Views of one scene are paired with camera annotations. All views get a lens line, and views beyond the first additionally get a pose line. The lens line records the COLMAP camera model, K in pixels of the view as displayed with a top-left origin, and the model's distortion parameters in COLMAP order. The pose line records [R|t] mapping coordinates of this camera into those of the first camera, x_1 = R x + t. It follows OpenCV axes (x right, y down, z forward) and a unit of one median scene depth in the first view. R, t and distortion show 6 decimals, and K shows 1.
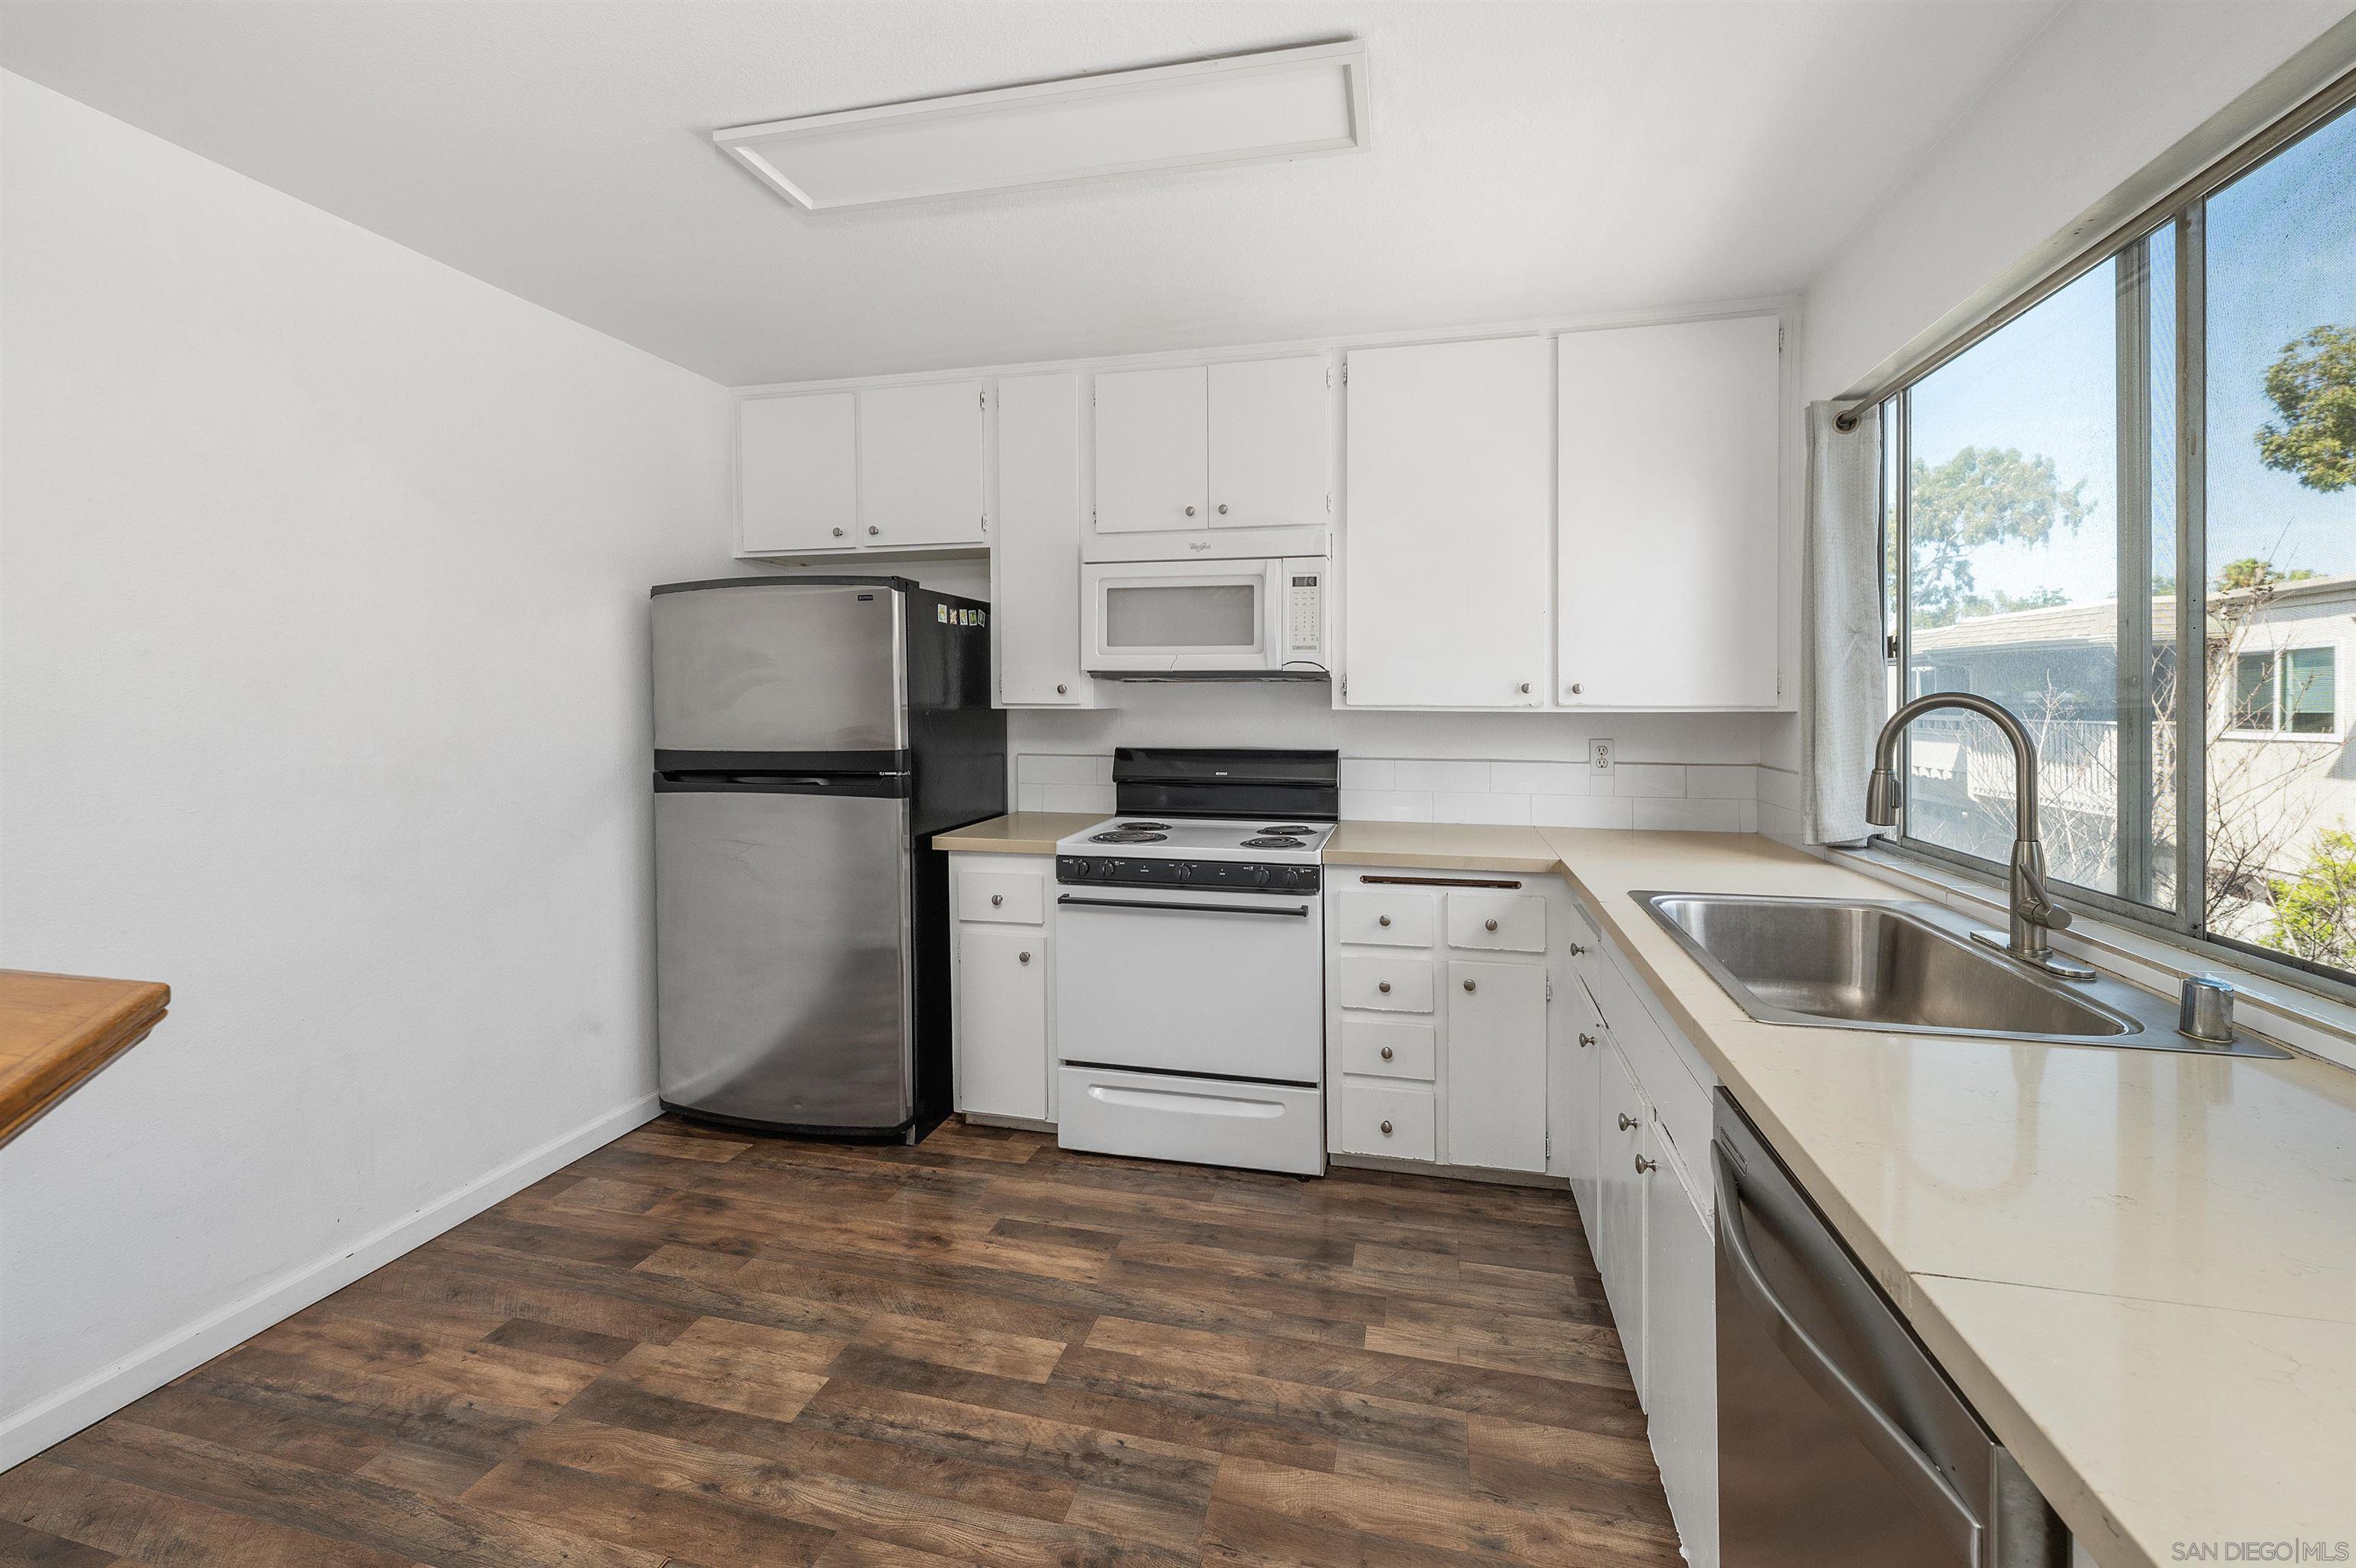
lens RADIAL K [[969.1, 0, 1193.2], [0, 969.1, 704.3], [0, 0, 1]] dist [0.001813, -0.000682]
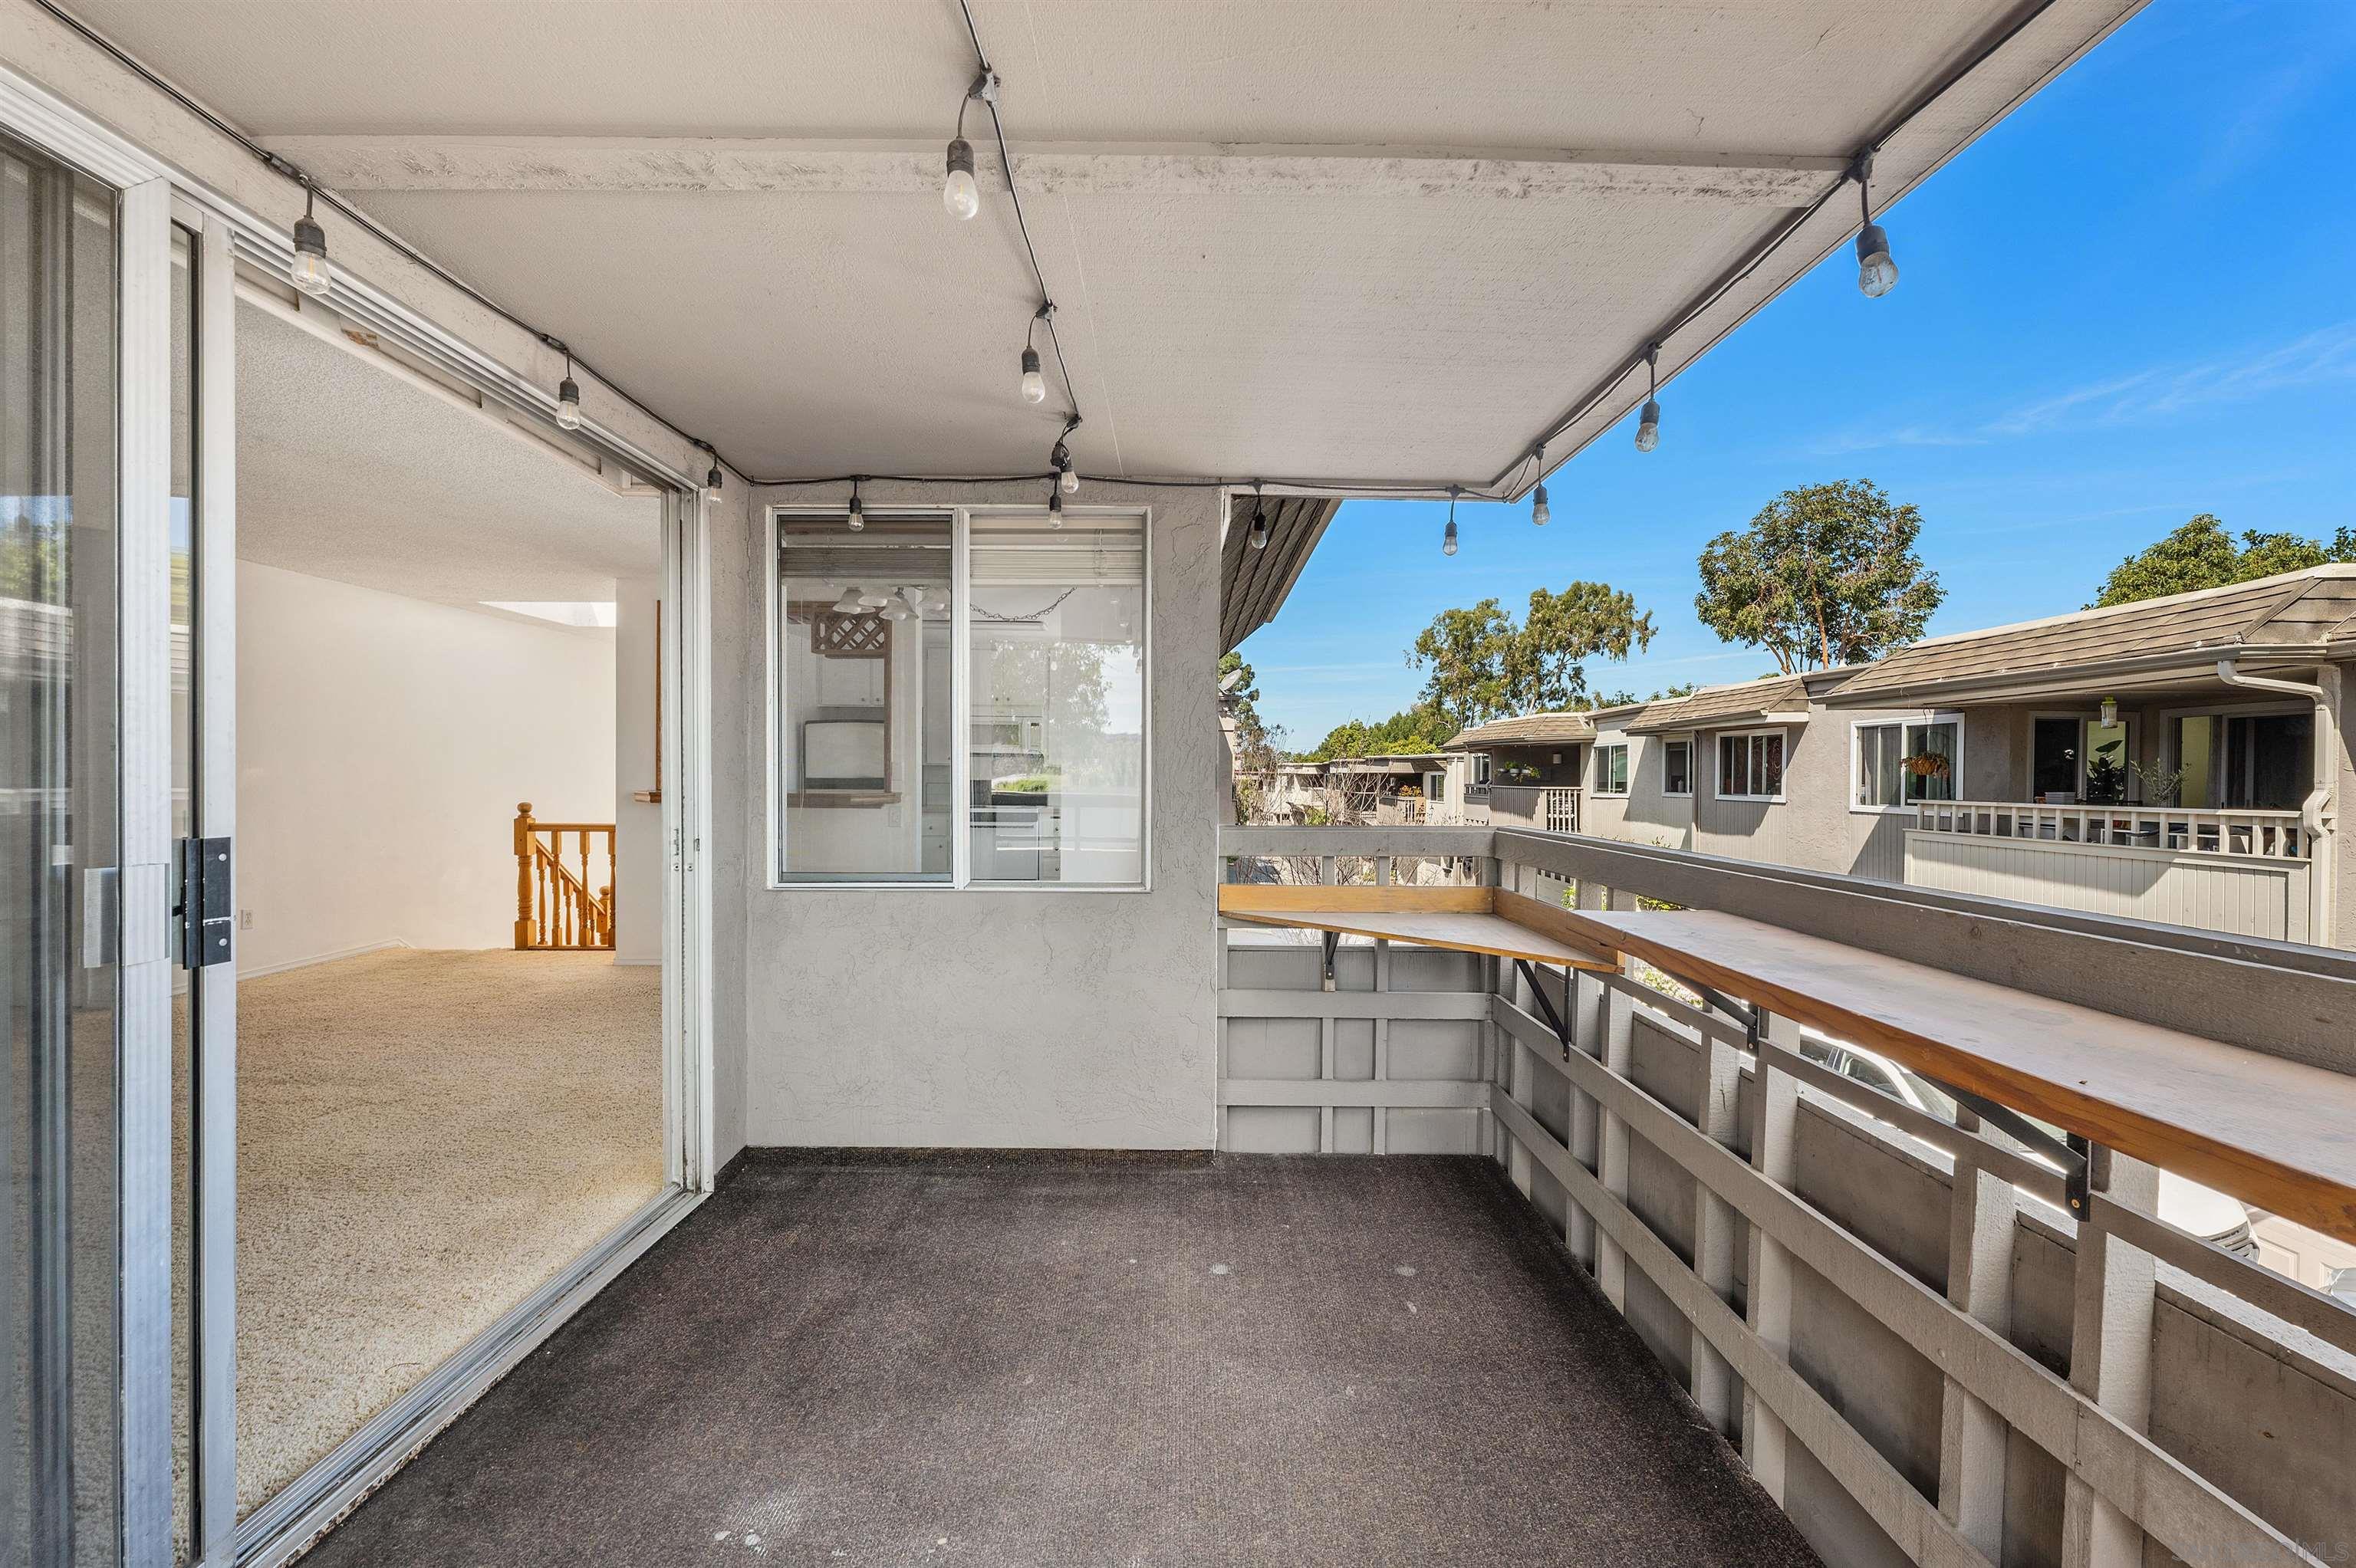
lens RADIAL K [[969.1, 0, 1185.1], [0, 969.1, 794.8], [0, 0, 1]] dist [0.001813, -0.000682]
pose [[0.973279, 0.005352, 0.229565, -0.134316], [-0.009810, 0.999785, 0.018282, 0.036376], [-0.229418, -0.020045, 0.973122, -2.226859]]
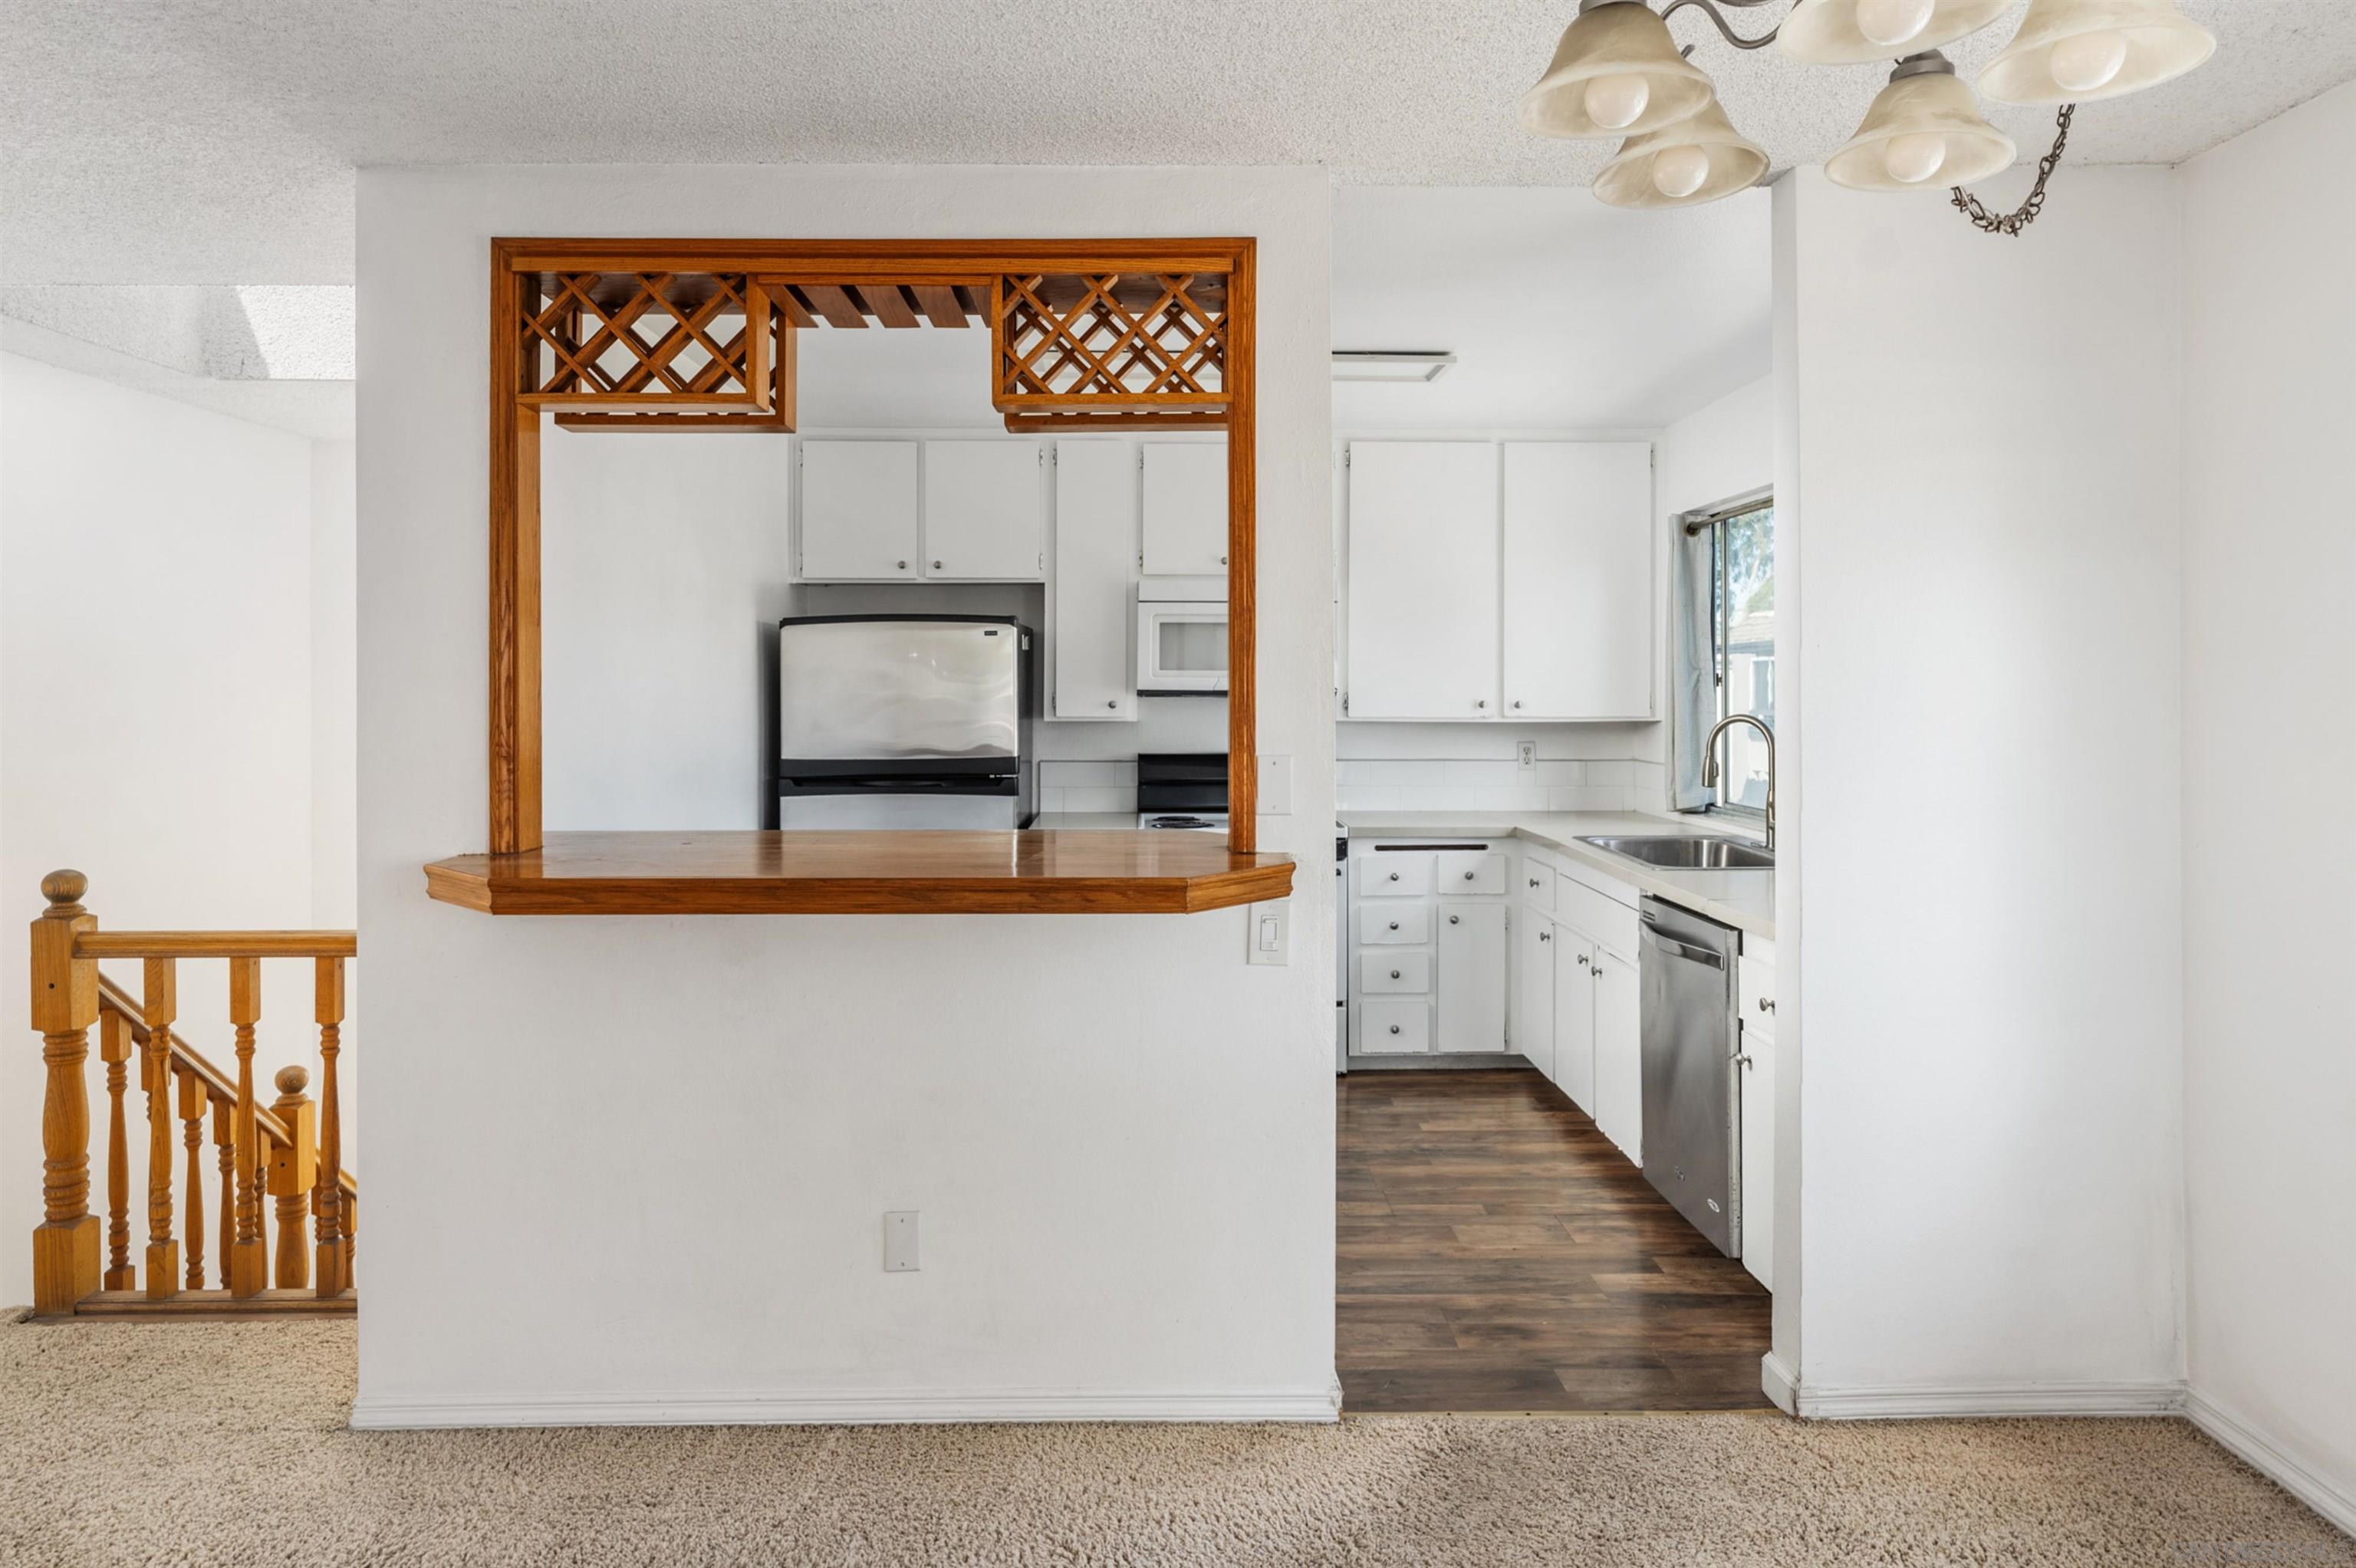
lens RADIAL K [[1493.4, 0, 1181.3], [0, 1493.4, 690.1], [0, 0, 1]] dist [0.009331, 0.001446]
pose [[0.966484, -0.002926, 0.256710, -0.610761], [0.002646, 0.999995, 0.001437, -0.041606], [-0.256713, -0.000709, 0.966488, -0.922773]]
